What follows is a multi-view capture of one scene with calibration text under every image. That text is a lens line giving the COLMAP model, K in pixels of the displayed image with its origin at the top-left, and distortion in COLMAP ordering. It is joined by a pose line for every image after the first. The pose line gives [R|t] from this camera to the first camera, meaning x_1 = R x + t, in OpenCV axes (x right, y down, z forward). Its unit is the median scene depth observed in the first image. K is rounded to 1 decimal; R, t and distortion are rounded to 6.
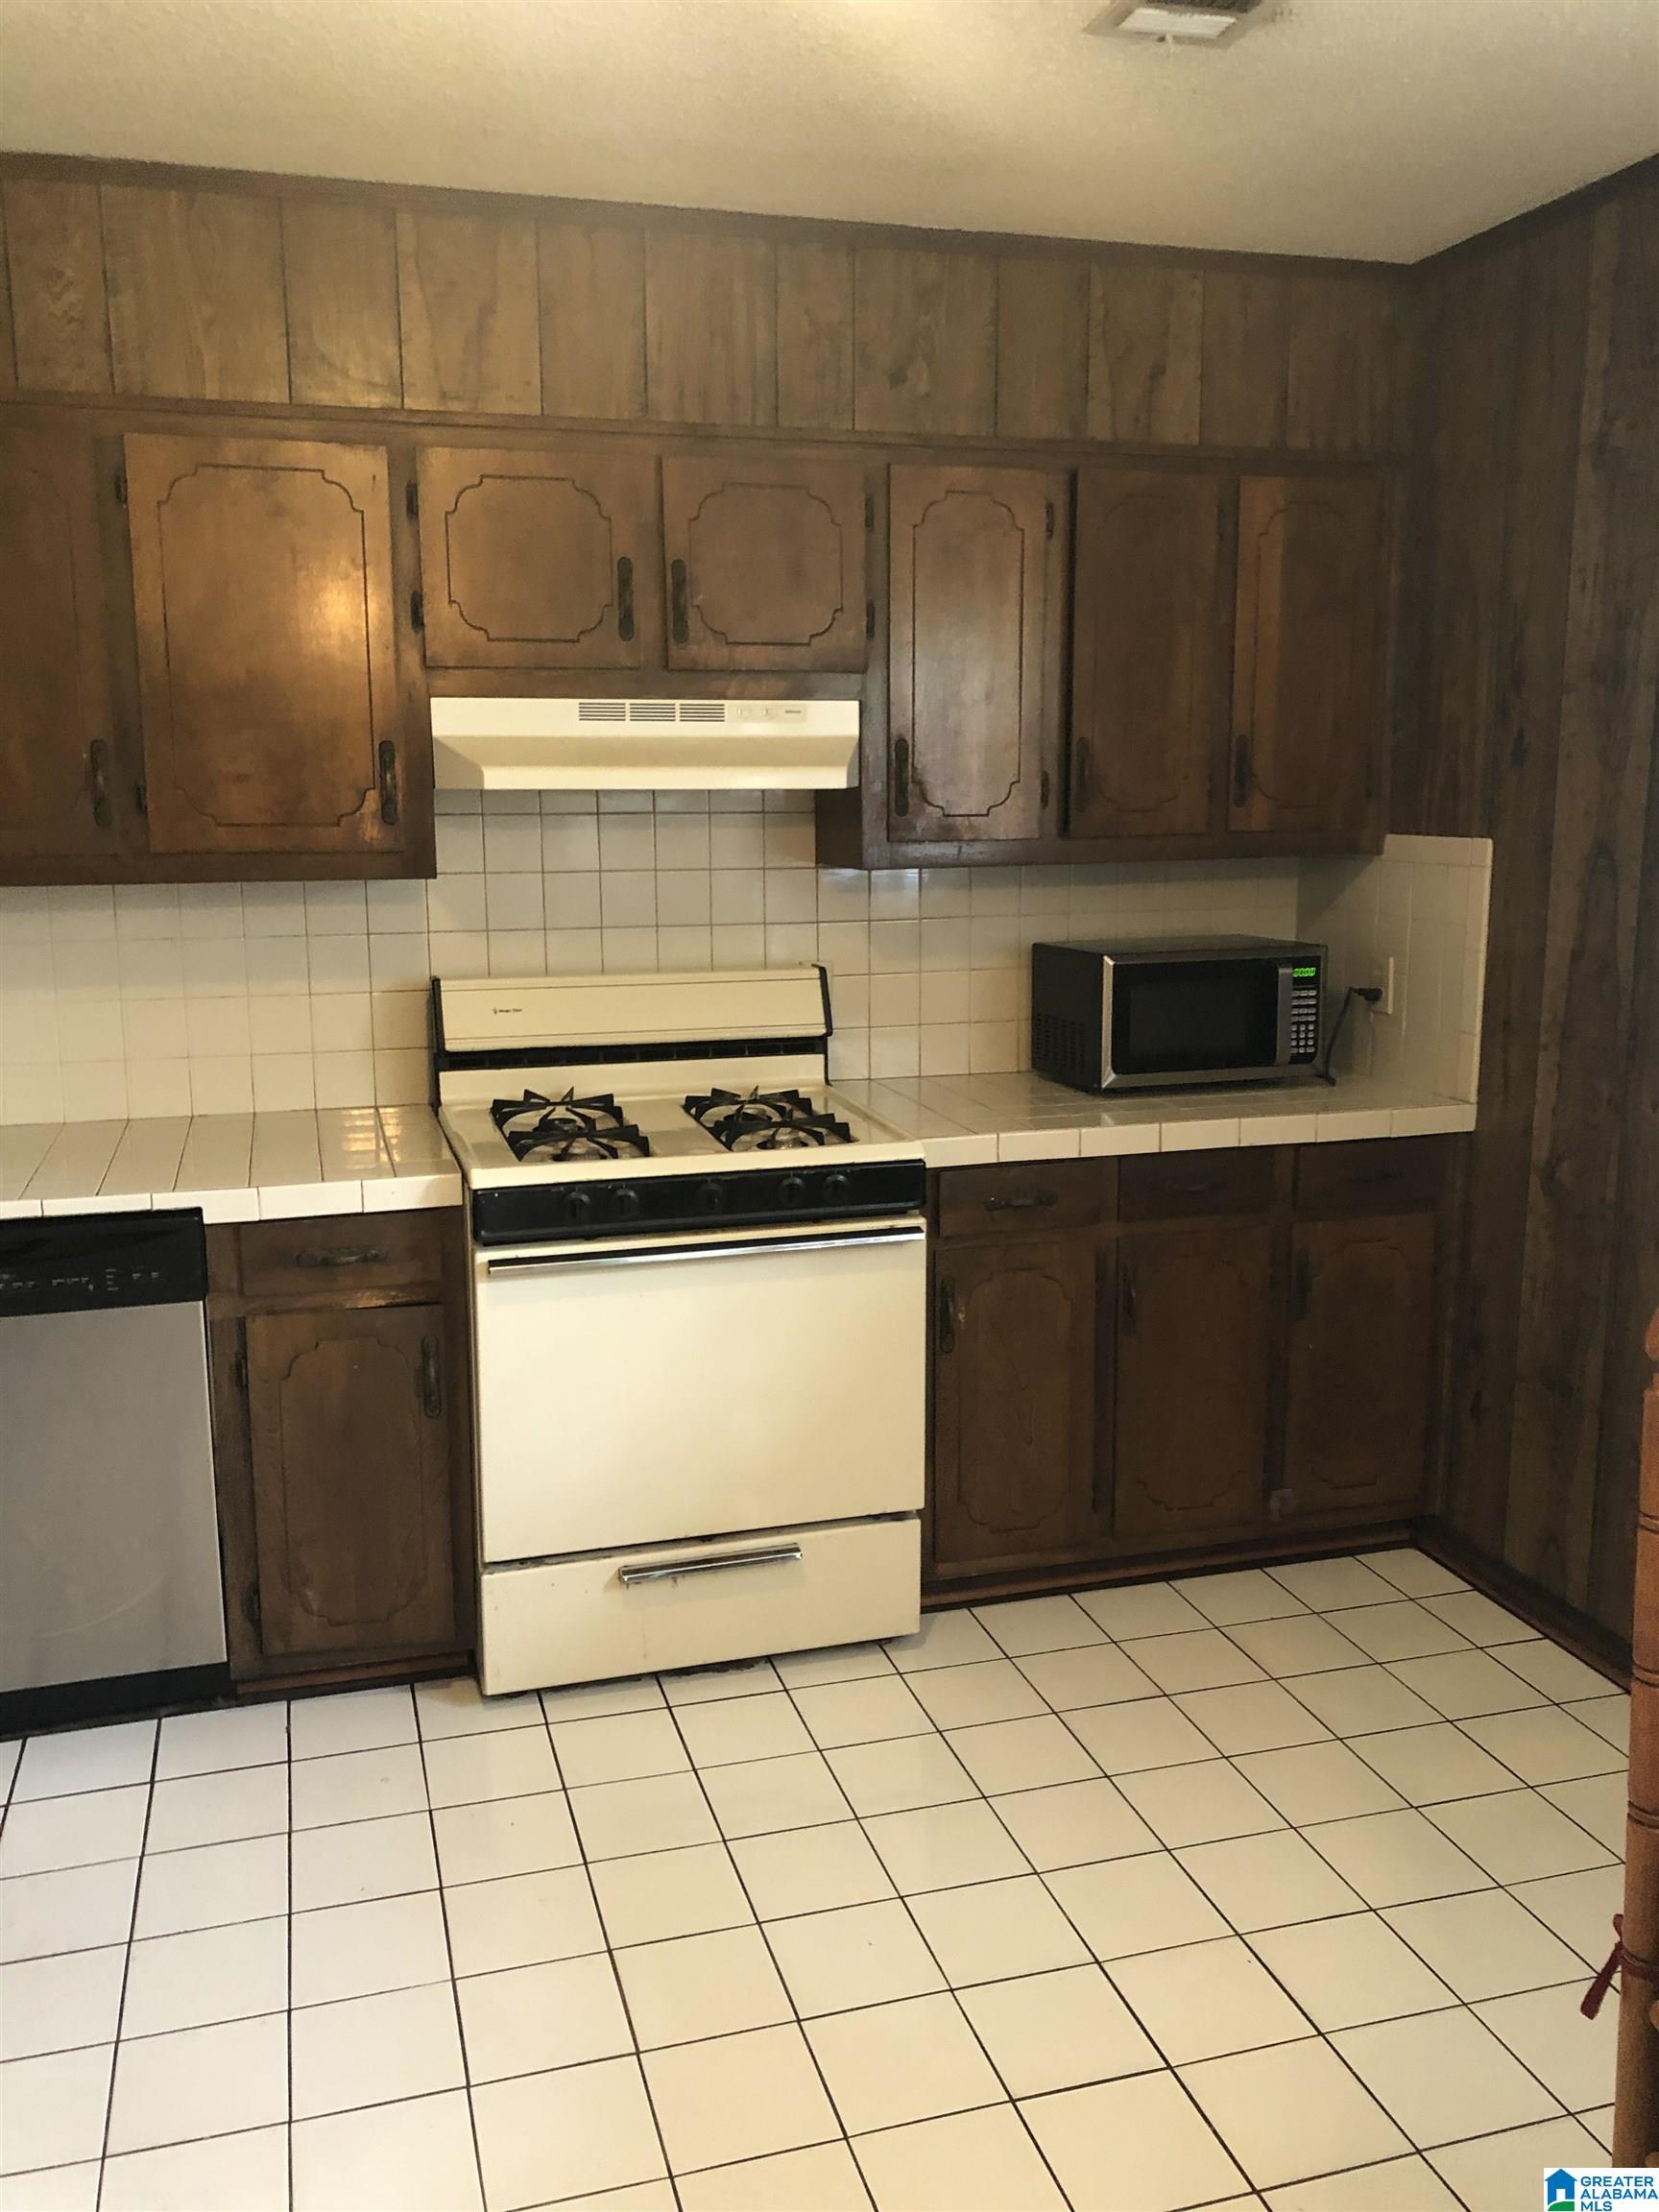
lens RADIAL K [[1849.0, 0, 830.5], [0, 1849.0, 1108.4], [0, 0, 1]] dist [0.093107, -0.048311]
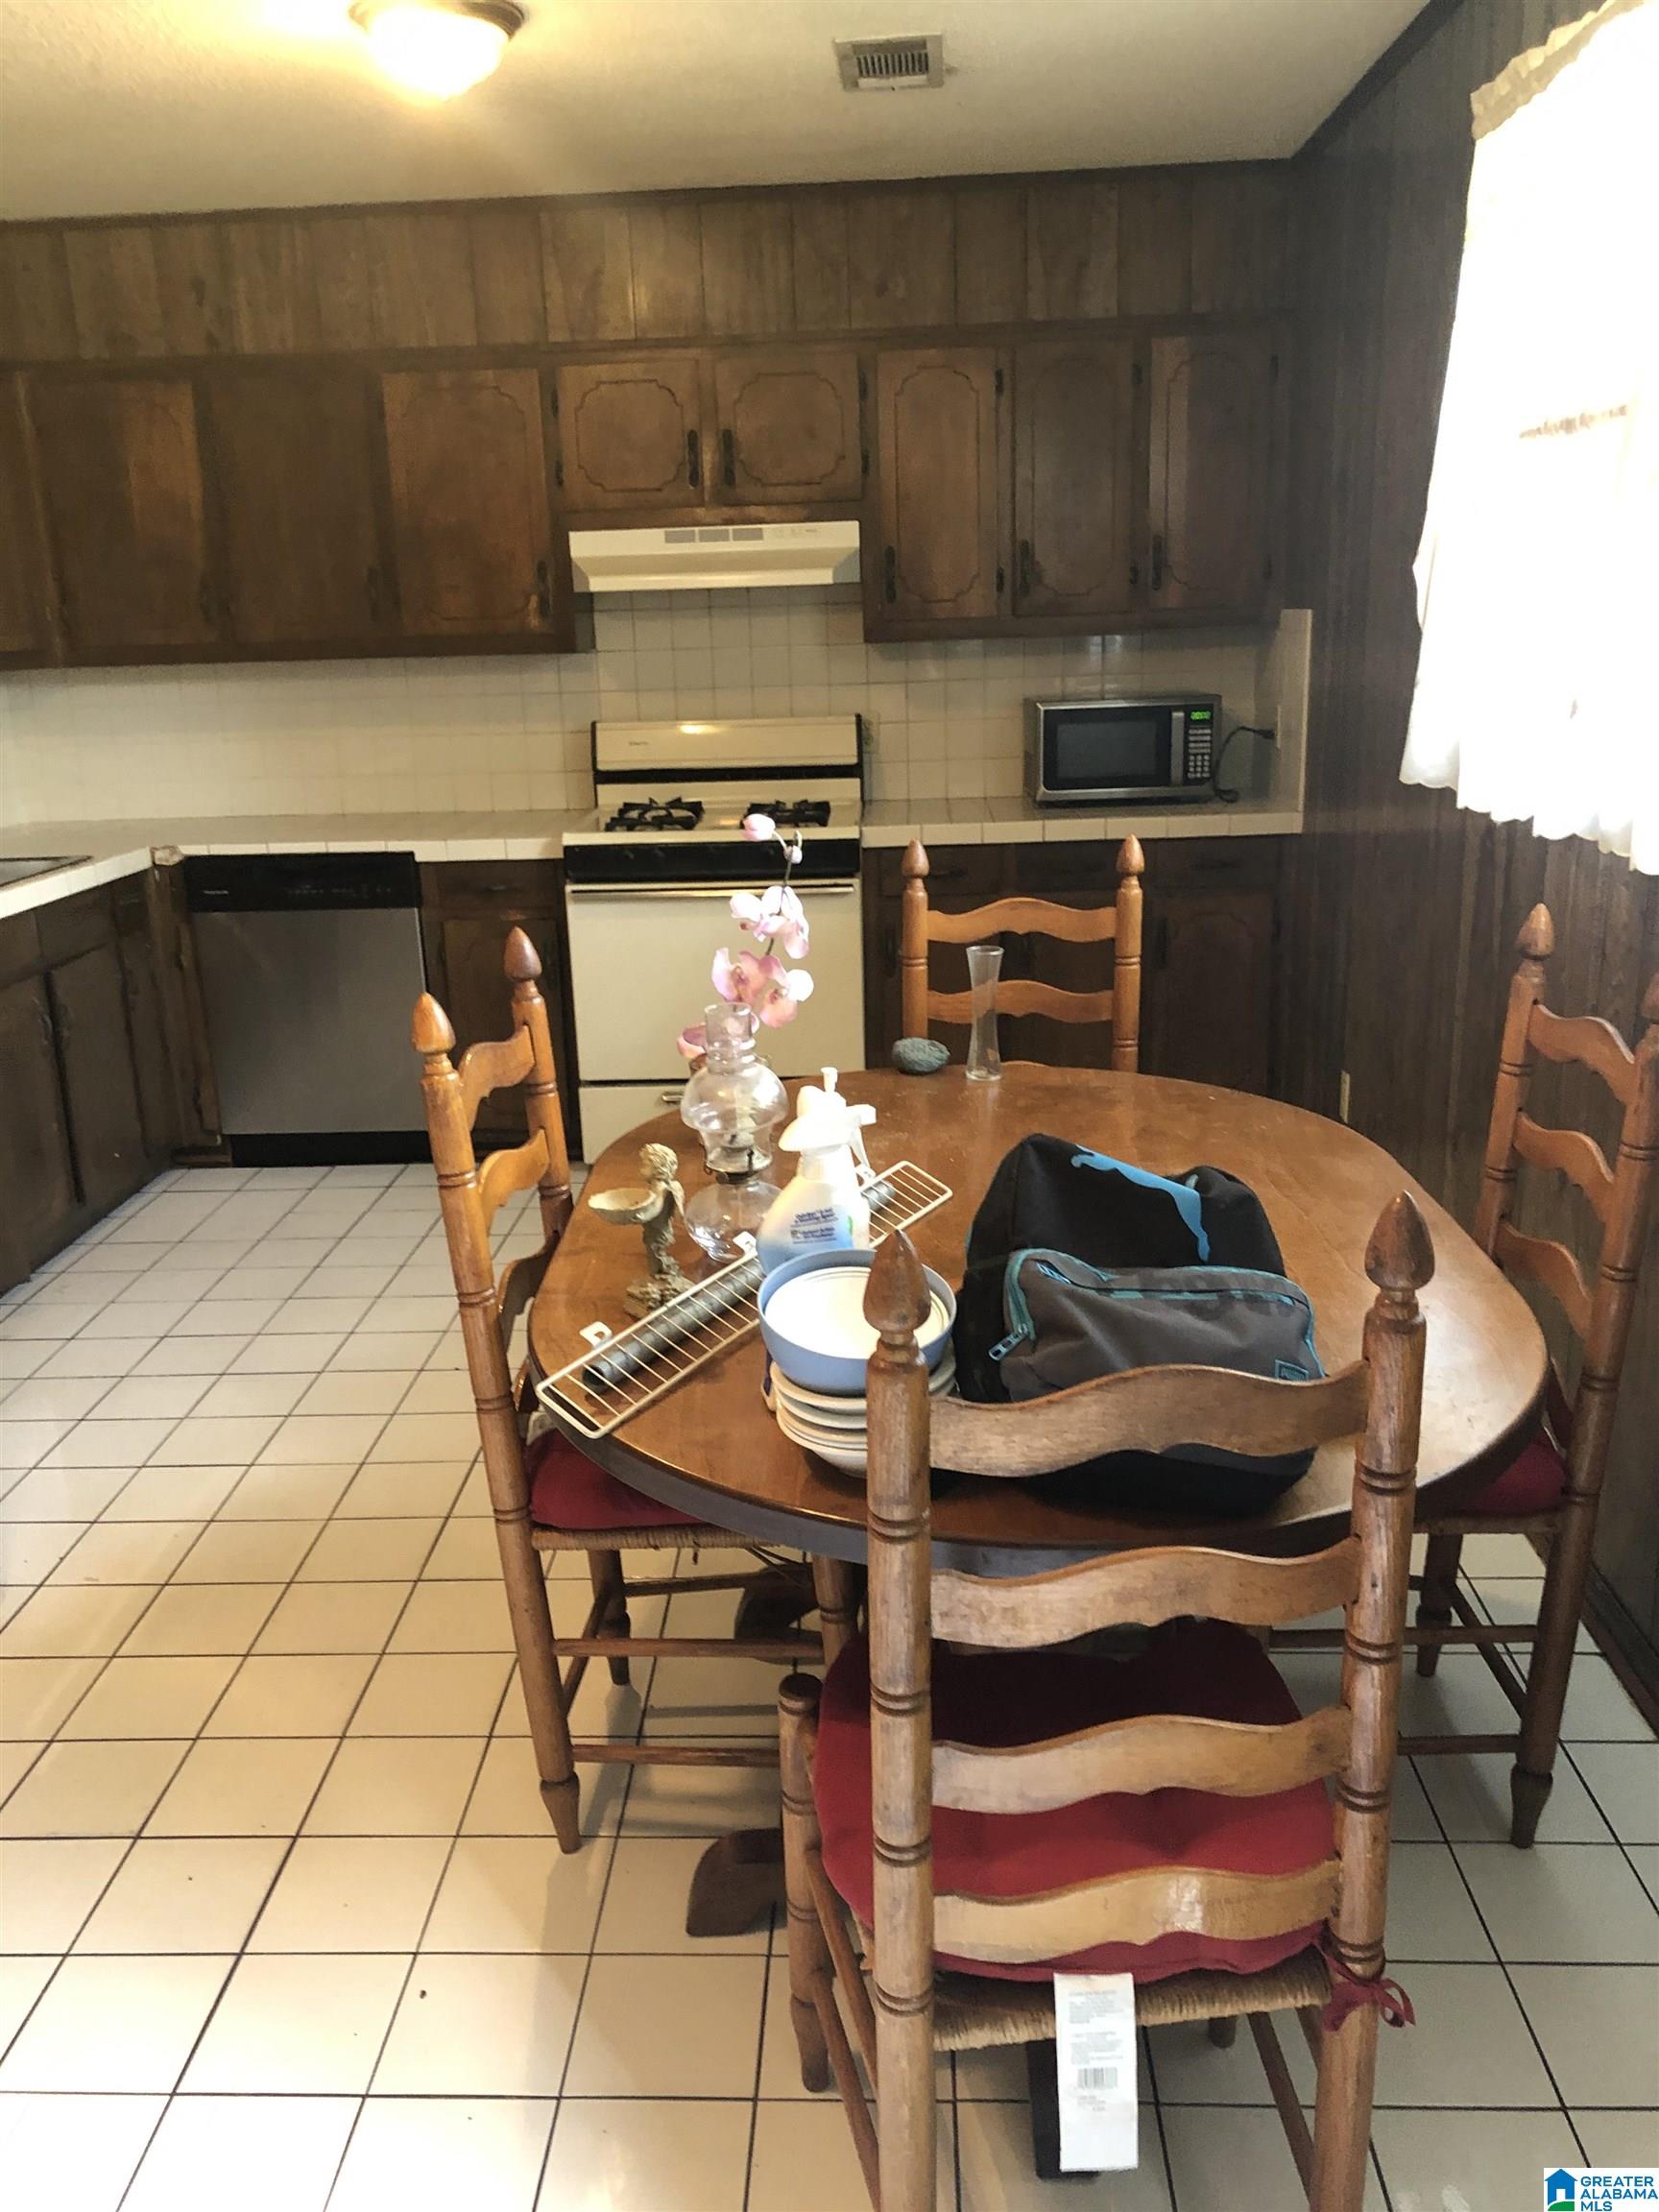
lens RADIAL K [[1849.0, 0, 827.1], [0, 1849.0, 1106.7], [0, 0, 1]] dist [0.093107, -0.048311]
pose [[0.948629, 0.057647, -0.311094, 0.486412], [-0.029313, 0.995046, 0.095001, 0.098952], [0.315030, -0.081002, 0.945619, -0.429159]]
